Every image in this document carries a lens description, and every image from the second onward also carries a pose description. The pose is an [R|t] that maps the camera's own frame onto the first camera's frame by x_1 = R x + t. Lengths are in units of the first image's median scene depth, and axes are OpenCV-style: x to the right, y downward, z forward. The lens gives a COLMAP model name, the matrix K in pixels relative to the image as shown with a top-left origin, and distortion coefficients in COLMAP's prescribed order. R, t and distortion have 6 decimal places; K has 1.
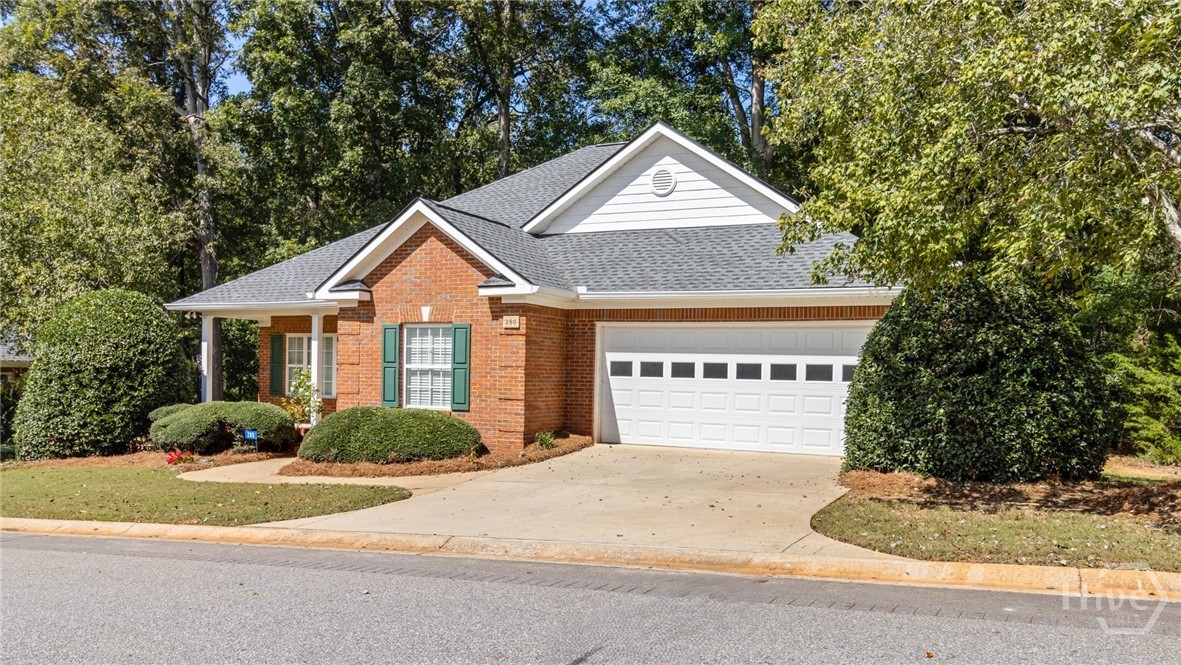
lens RADIAL K [[892.6, 0, 584.5], [0, 892.6, 341.4], [0, 0, 1]] dist [-0.038678, 0.003036]
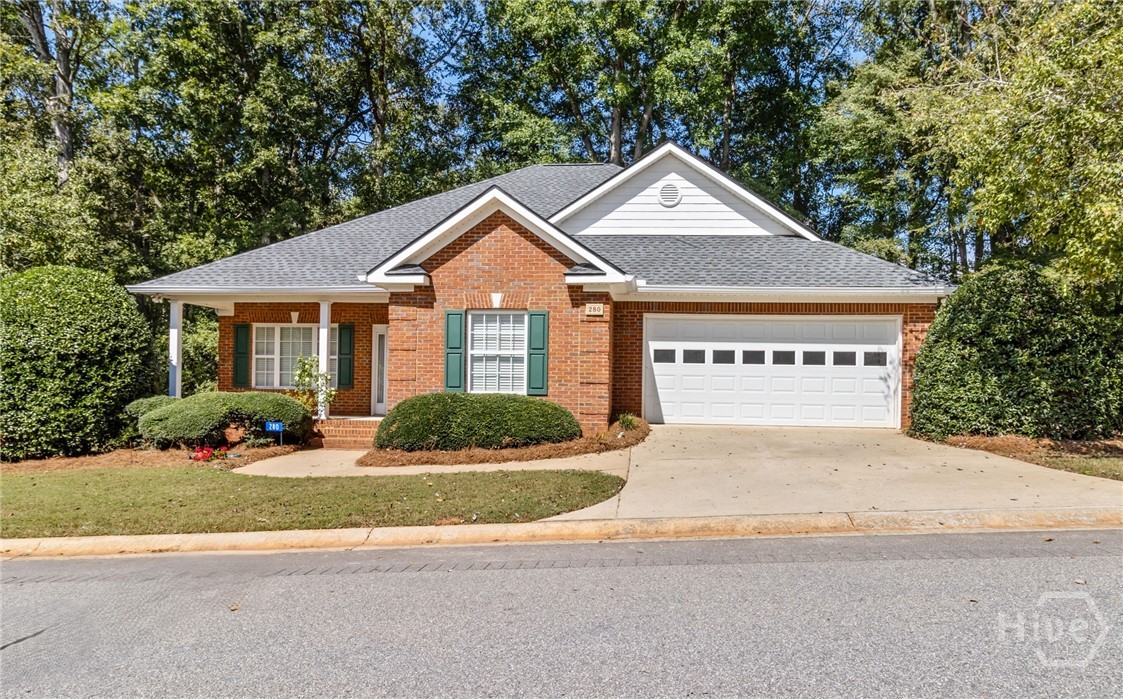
lens RADIAL K [[701.3, 0, 570.2], [0, 701.3, 344.6], [0, 0, 1]] dist [-0.016432, -0.006462]
pose [[0.935032, 0.012842, 0.354331, -0.368625], [-0.008602, 0.999871, -0.013538, 0.028454], [-0.354459, 0.009610, 0.935022, 0.218704]]
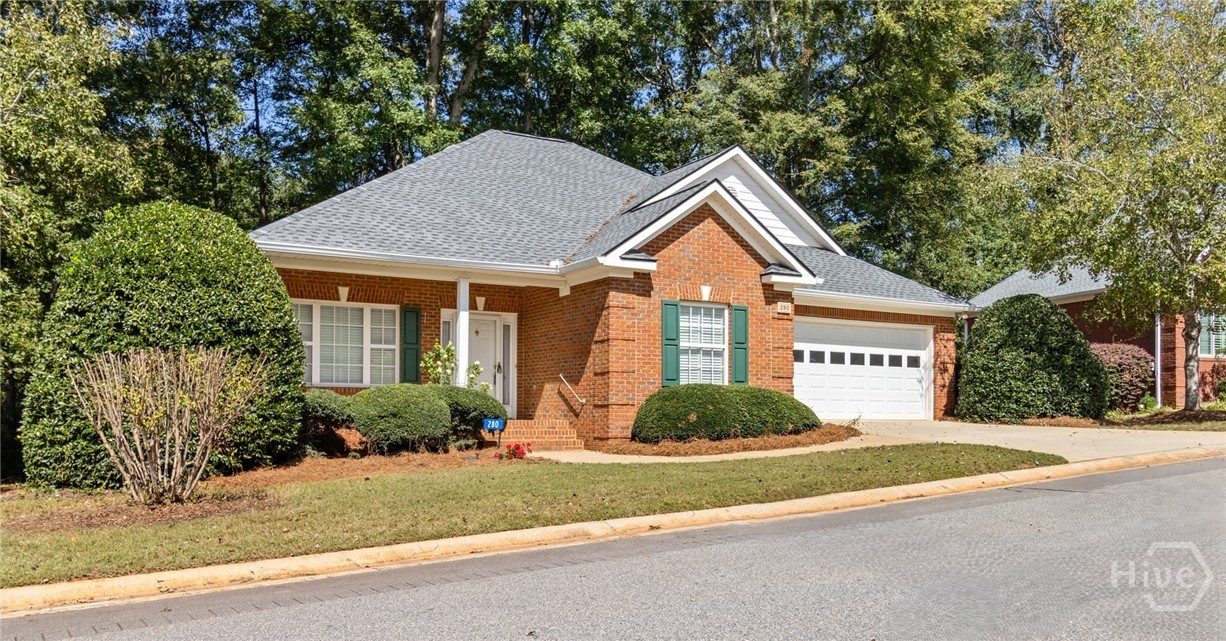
lens RADIAL K [[945.3, 0, 612.7], [0, 945.3, 323.0], [0, 0, 1]] dist [-0.000632, -0.000636]
pose [[0.572657, 0.063435, 0.817337, -1.071550], [-0.024582, 0.997882, -0.060225, 0.067354], [-0.819427, 0.014397, 0.573003, 0.459256]]
